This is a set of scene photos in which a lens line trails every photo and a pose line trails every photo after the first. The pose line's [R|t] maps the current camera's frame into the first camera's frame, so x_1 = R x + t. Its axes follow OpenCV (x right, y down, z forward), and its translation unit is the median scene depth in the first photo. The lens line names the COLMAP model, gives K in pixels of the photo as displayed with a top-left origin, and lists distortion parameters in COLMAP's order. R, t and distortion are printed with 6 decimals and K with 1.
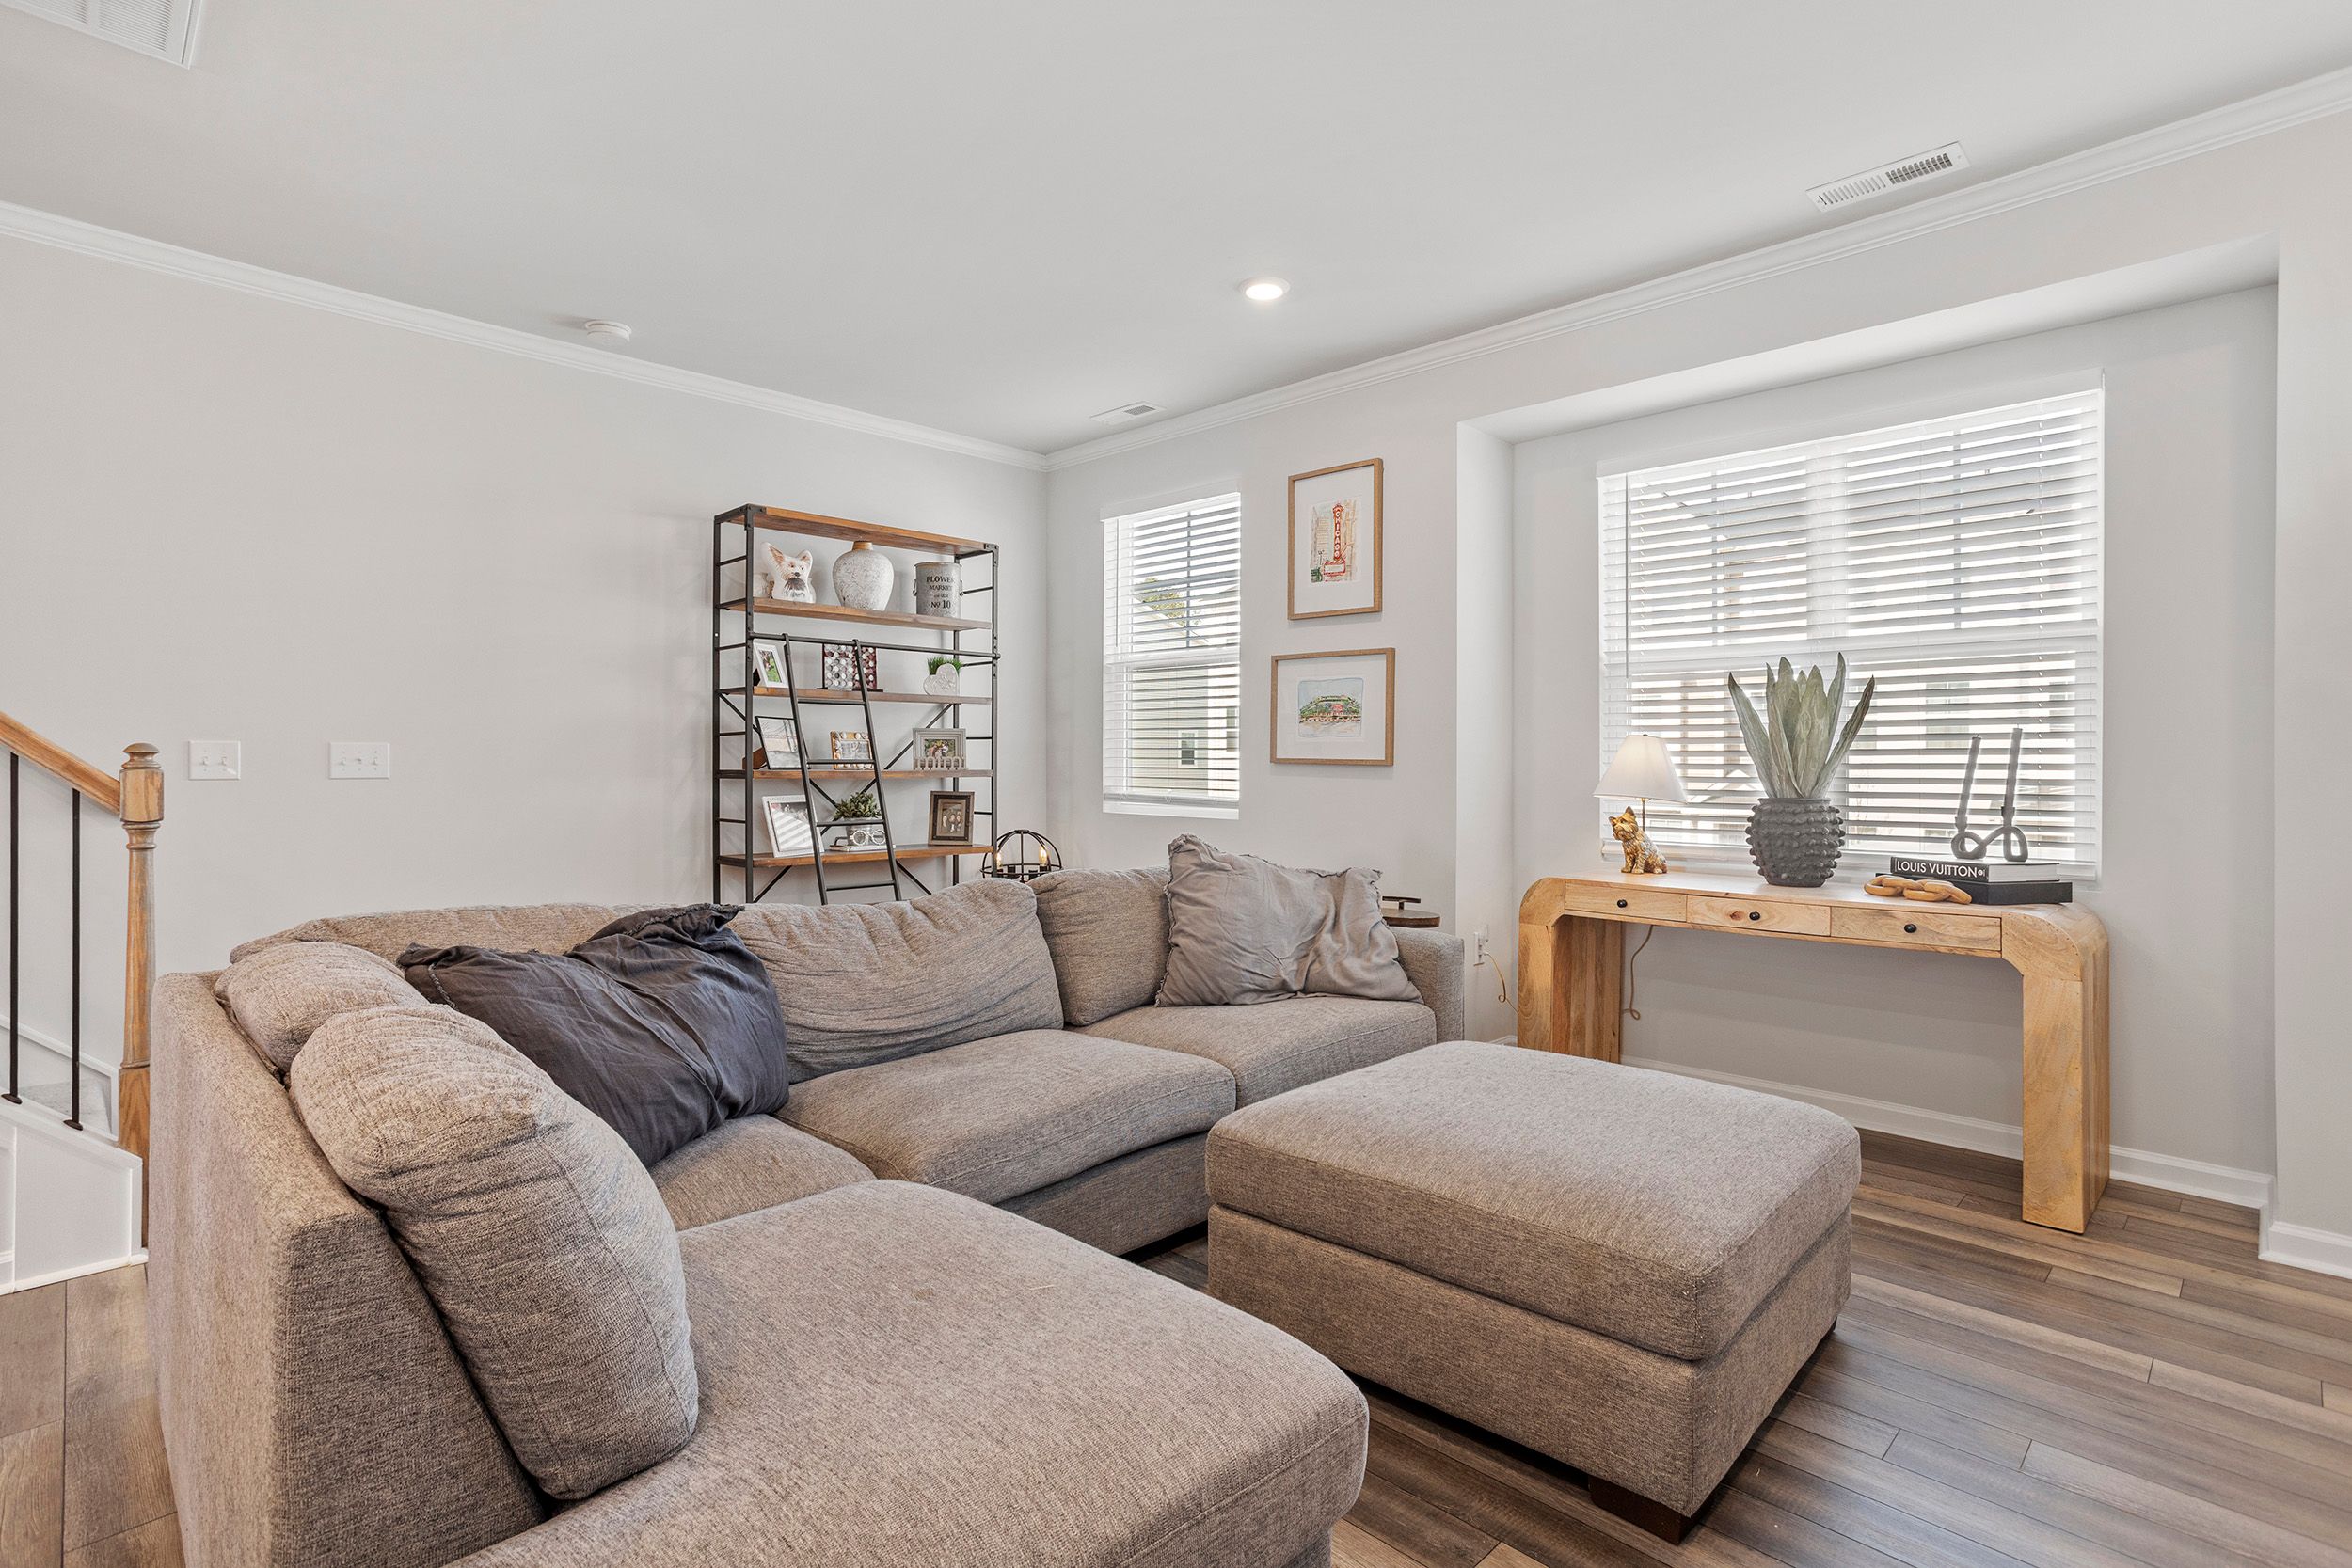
lens RADIAL K [[1158.1, 0, 1167.8], [0, 1158.1, 754.5], [0, 0, 1]] dist [-0.047425, 0.028351]
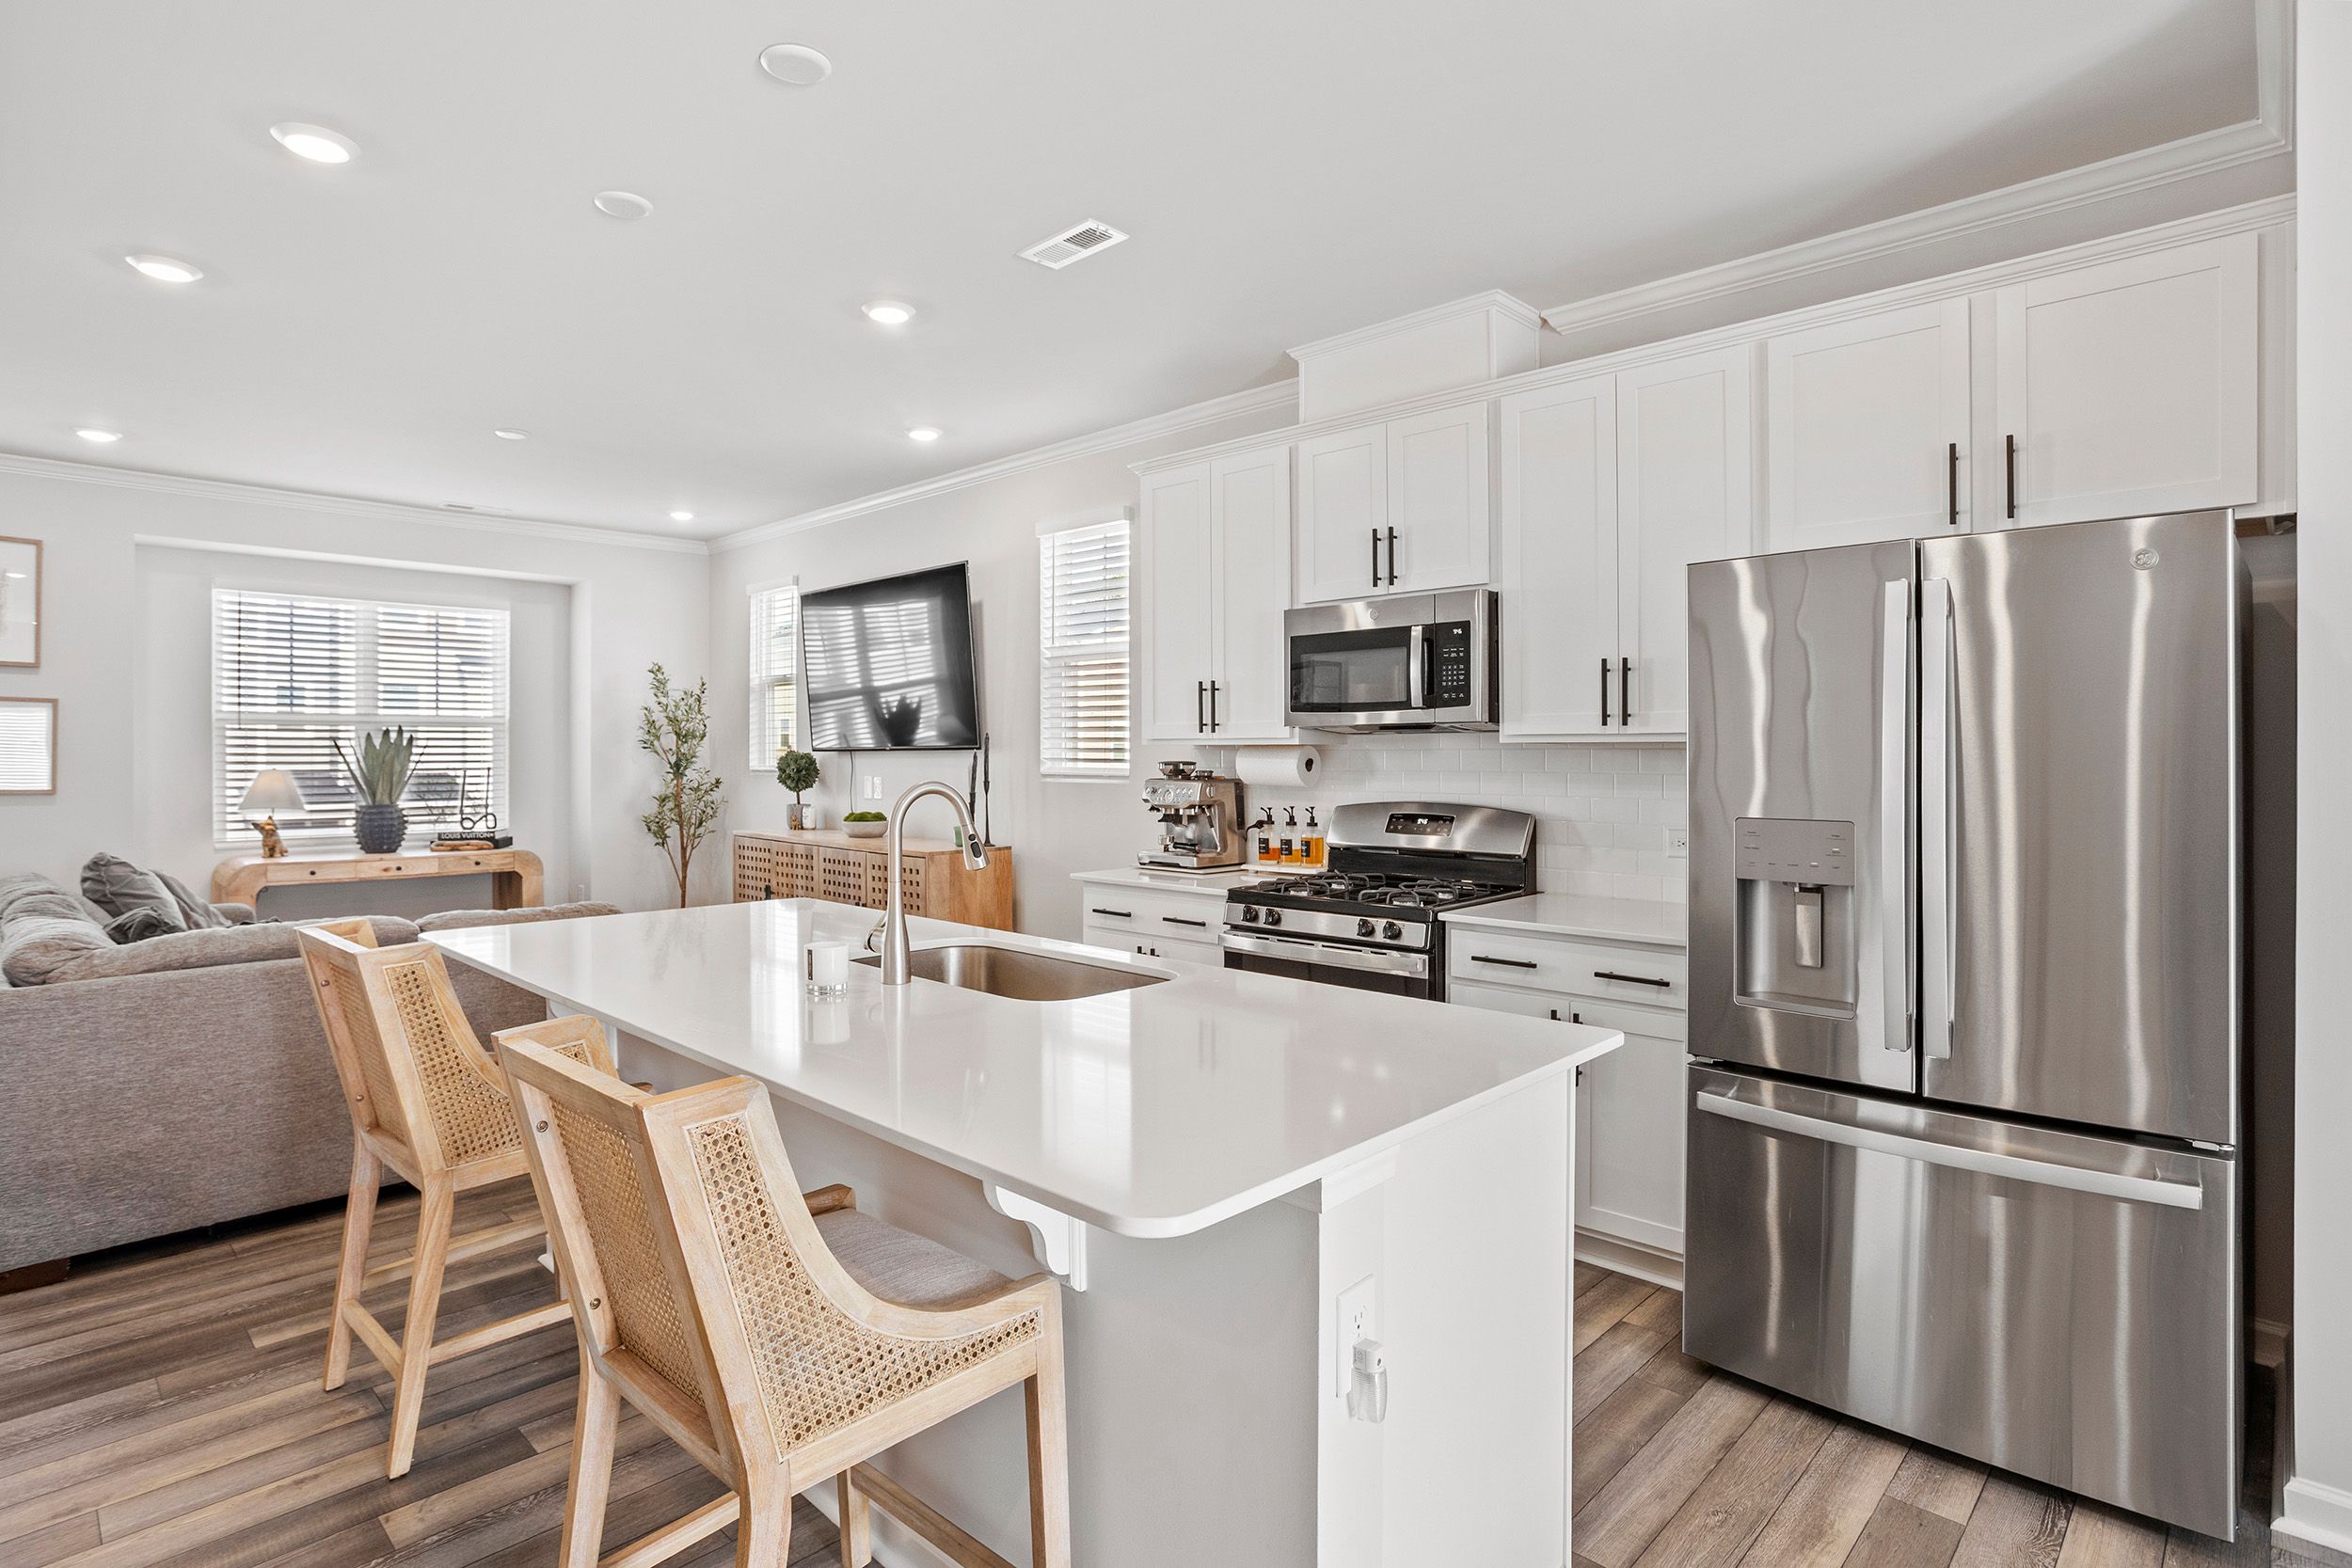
lens RADIAL K [[1184.0, 0, 1171.3], [0, 1184.0, 757.6], [0, 0, 1]] dist [-0.042543, 0.017703]
pose [[-0.034741, -0.005813, 0.999379, -1.036811], [-0.009439, 0.999940, 0.005489, -0.046059], [-0.999352, -0.009242, -0.034793, -0.154766]]
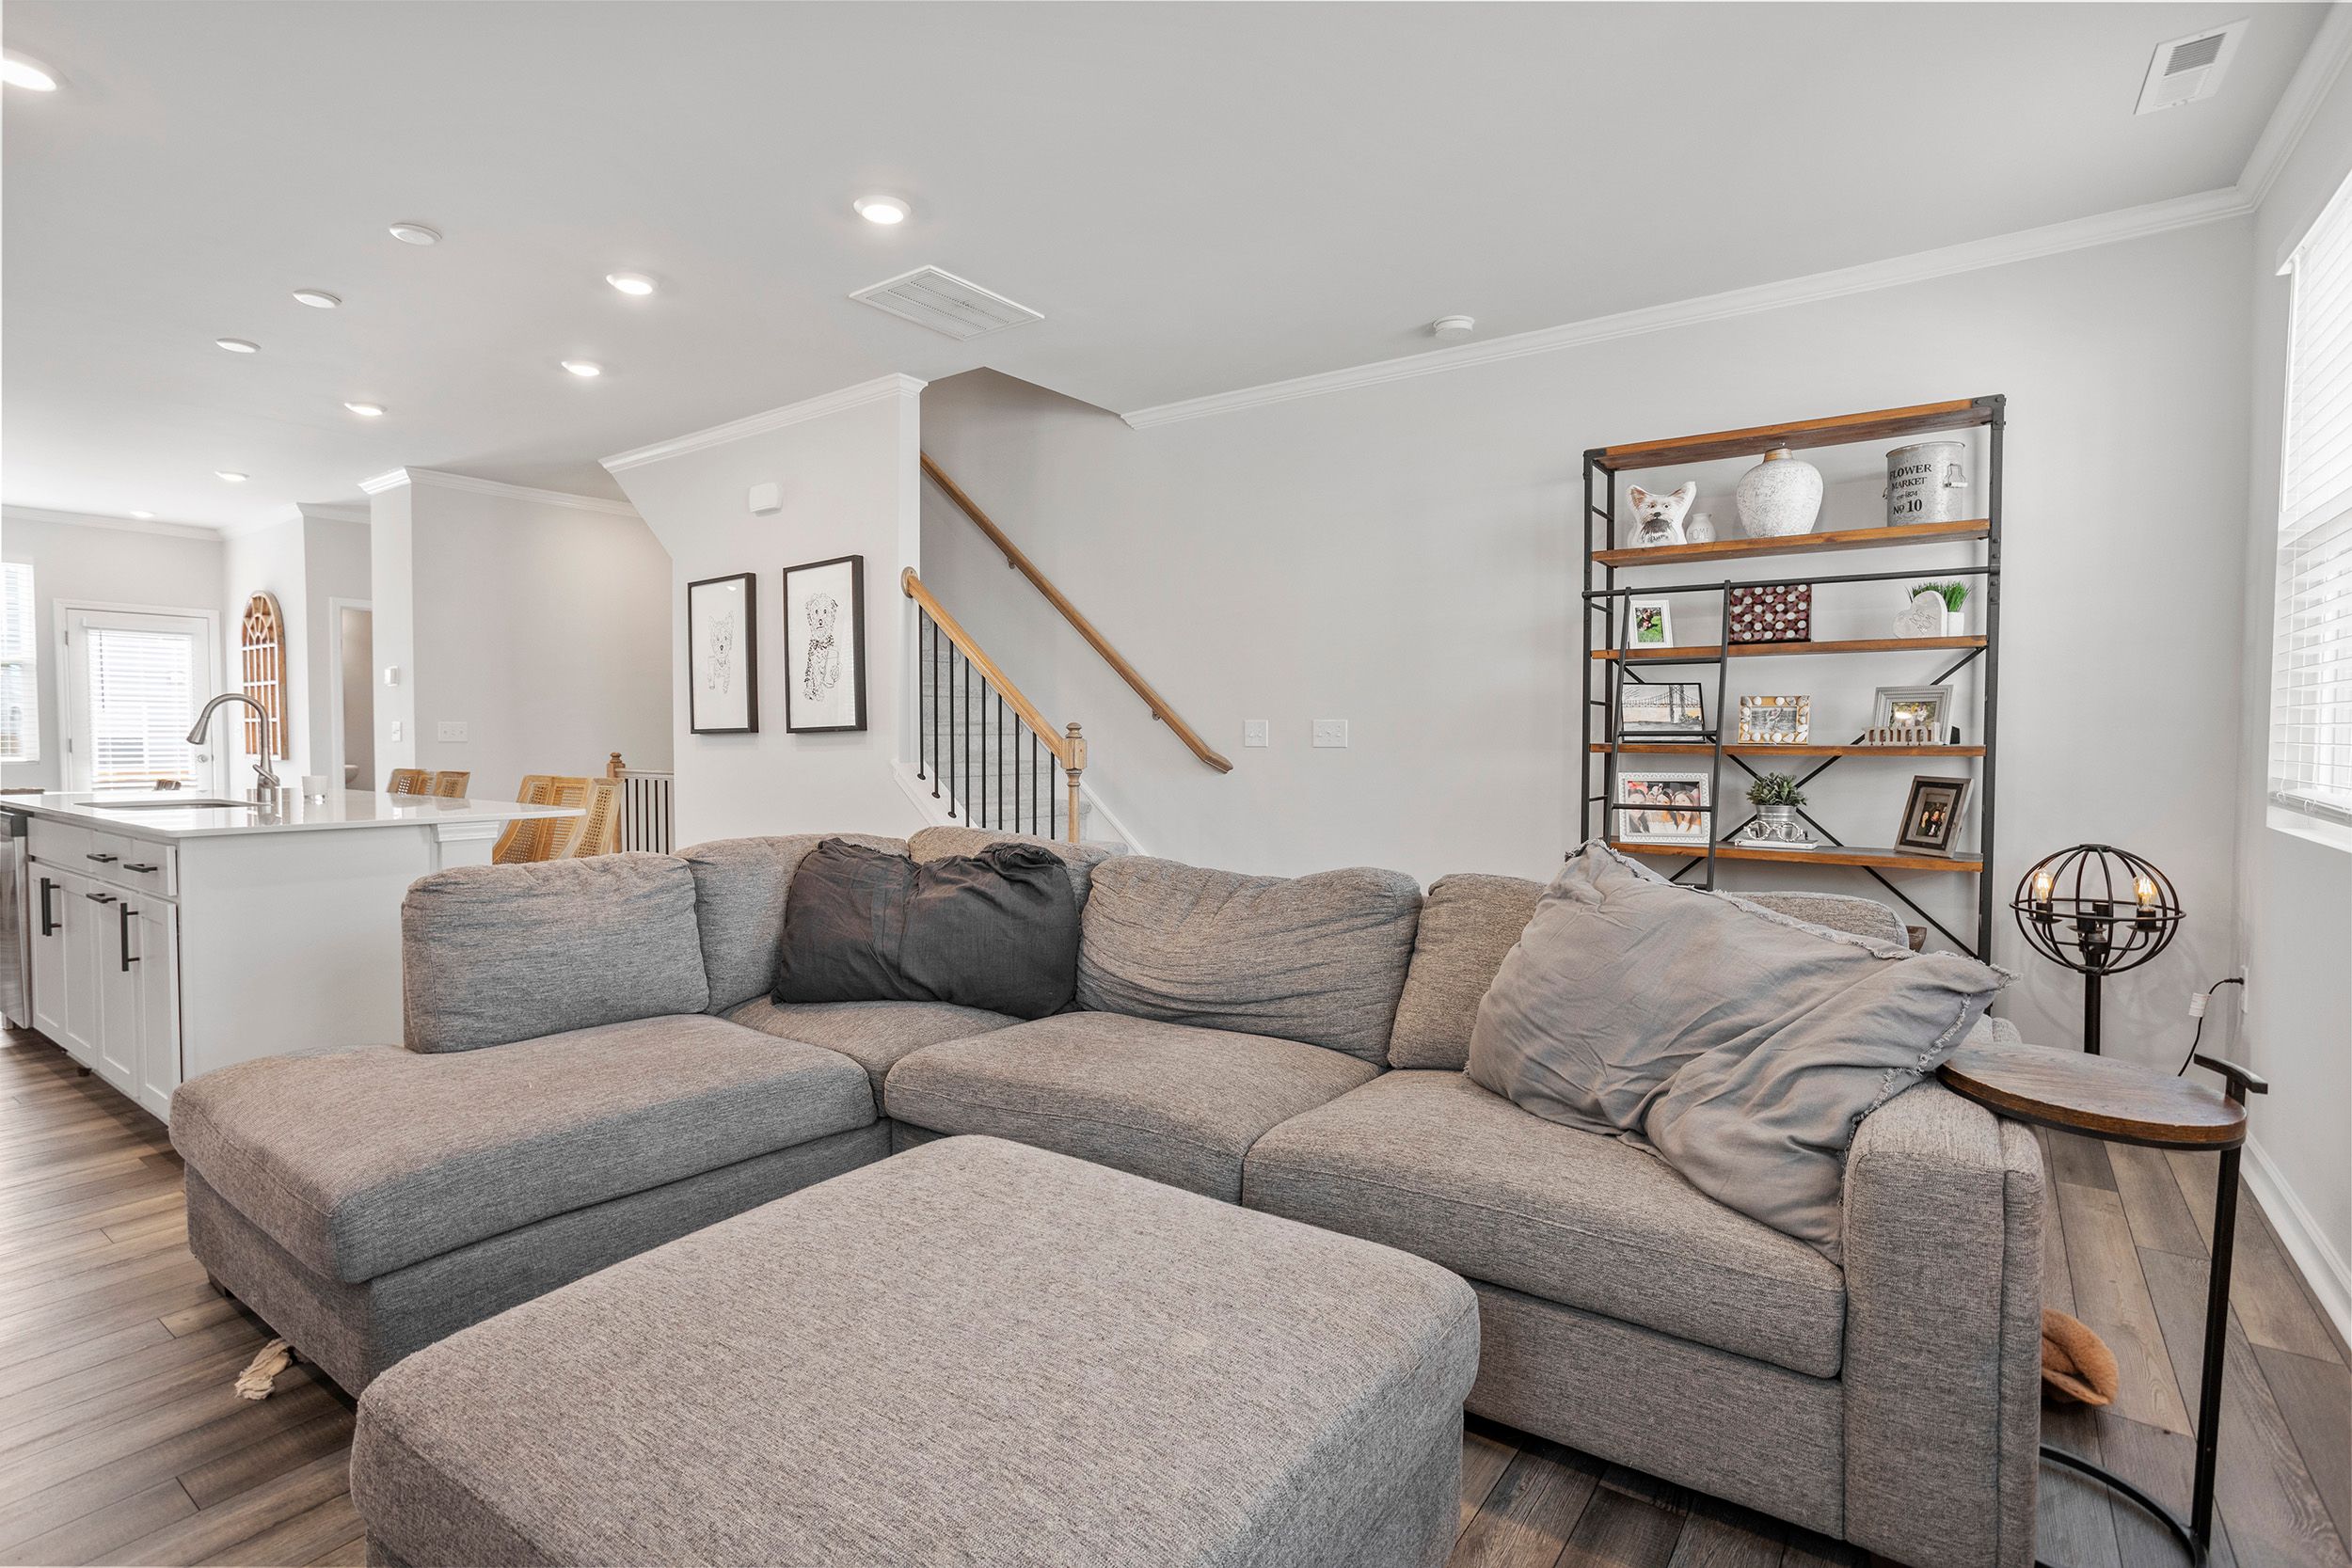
lens RADIAL K [[1139.2, 0, 1165.9], [0, 1139.2, 768.4], [0, 0, 1]] dist [-0.028791, 0.013879]
pose [[0.161966, 0.026201, -0.986448, 0.457393], [0.006110, 0.999602, 0.027554, 0.006839], [0.986777, -0.010490, 0.161741, 0.505007]]
